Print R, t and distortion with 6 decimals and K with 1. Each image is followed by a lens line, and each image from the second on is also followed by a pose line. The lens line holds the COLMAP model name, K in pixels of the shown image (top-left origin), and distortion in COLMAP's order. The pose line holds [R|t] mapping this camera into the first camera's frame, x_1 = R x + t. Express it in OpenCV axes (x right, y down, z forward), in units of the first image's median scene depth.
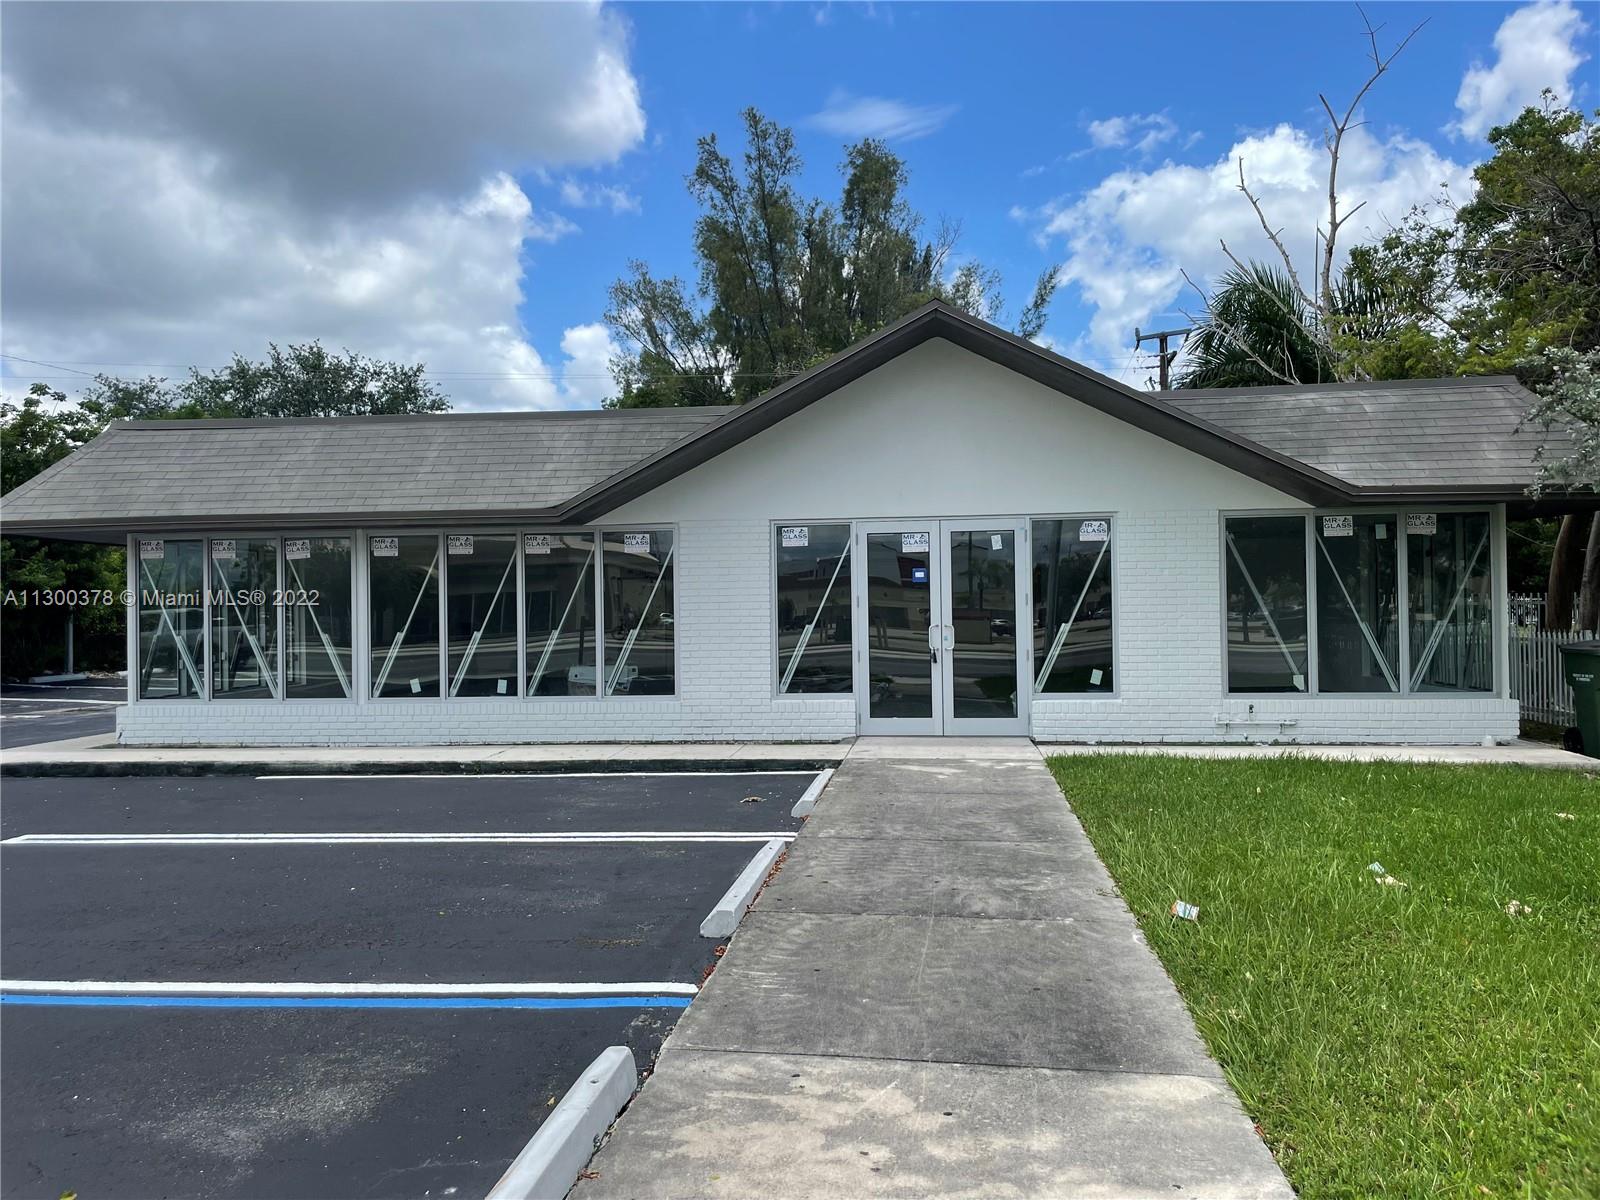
lens RADIAL K [[1196.7, 0, 794.3], [0, 1196.7, 606.0], [0, 0, 1]] dist [0.066163, -0.090377]
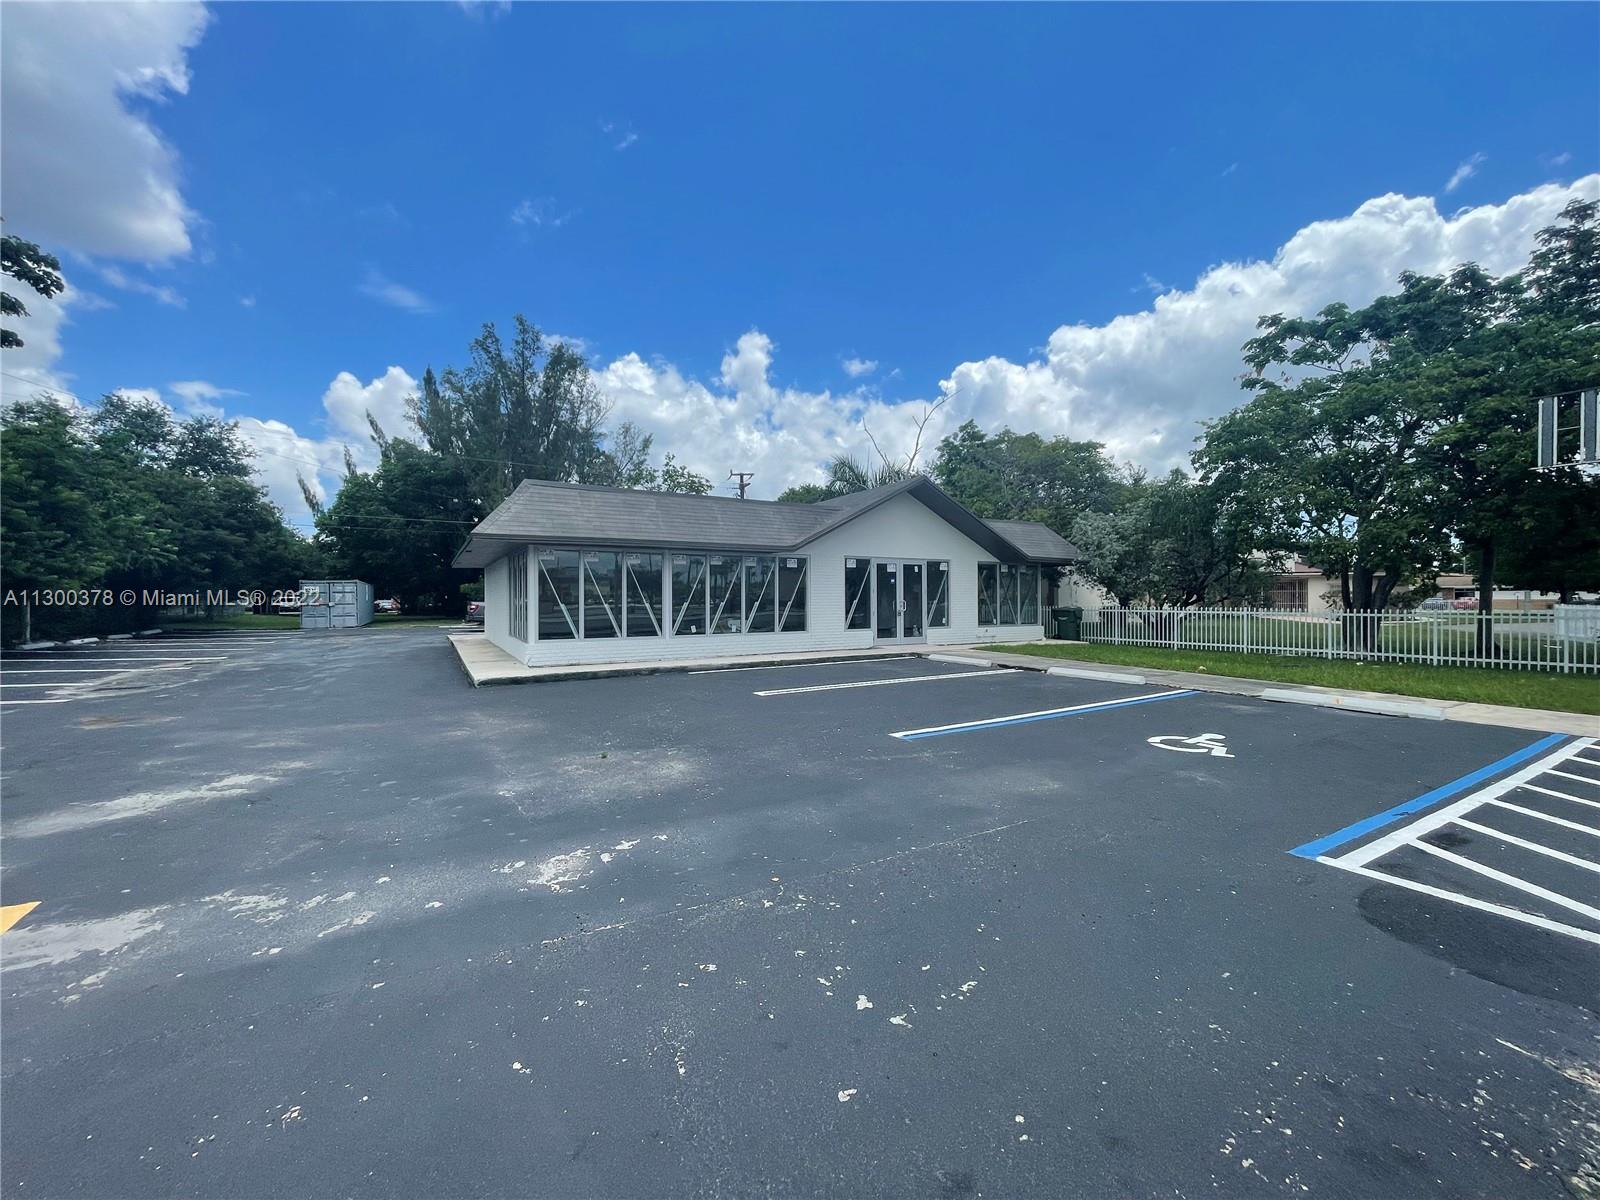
lens RADIAL K [[637.6, 0, 800.0], [0, 637.6, 603.0], [0, 0, 1]] dist [0.000667, 0.000280]
pose [[0.807856, 0.007548, 0.589332, -0.828787], [-0.008750, 0.999961, -0.000812, 0.022688], [-0.589315, -0.004501, 0.807891, 0.037316]]
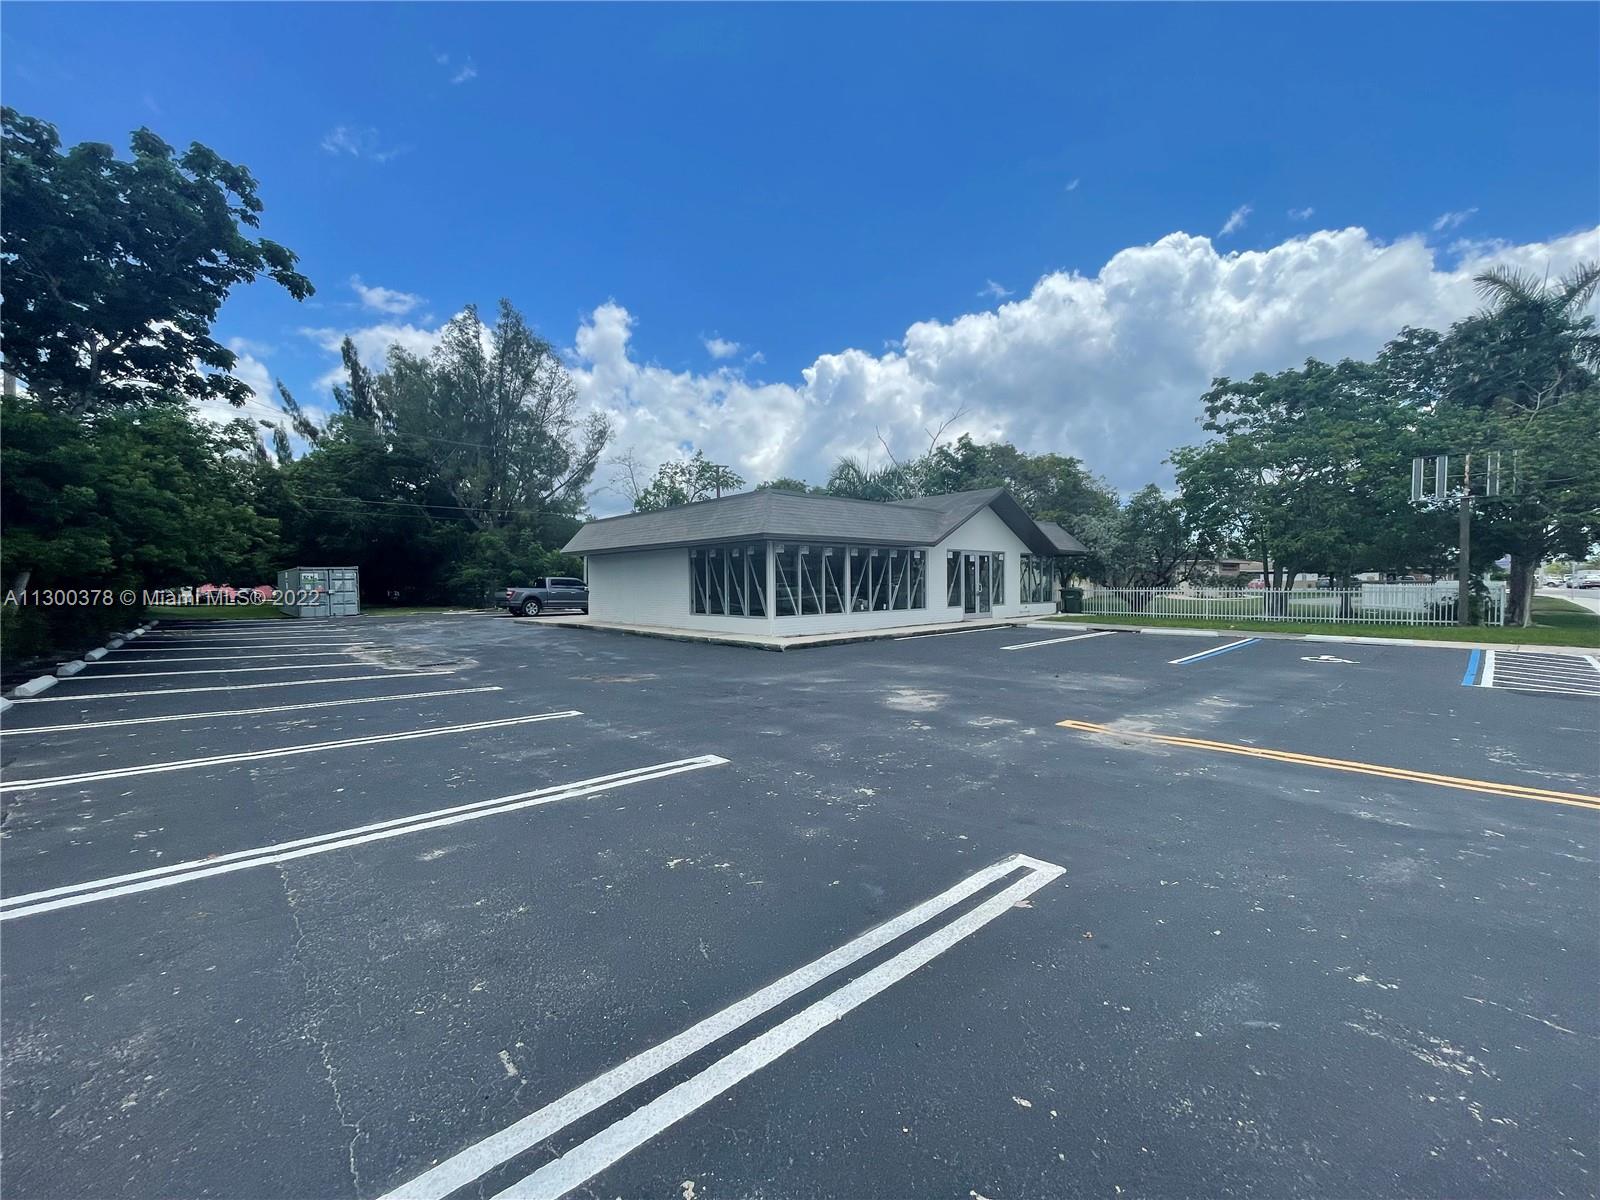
lens RADIAL K [[636.6, 0, 800.8], [0, 636.6, 605.9], [0, 0, 1]] dist [0.001161, 0.000026]
pose [[0.665161, -0.019439, 0.746447, -1.461985], [-0.001676, 0.999620, 0.027526, 0.027301], [-0.746698, -0.019561, 0.664876, 0.207971]]
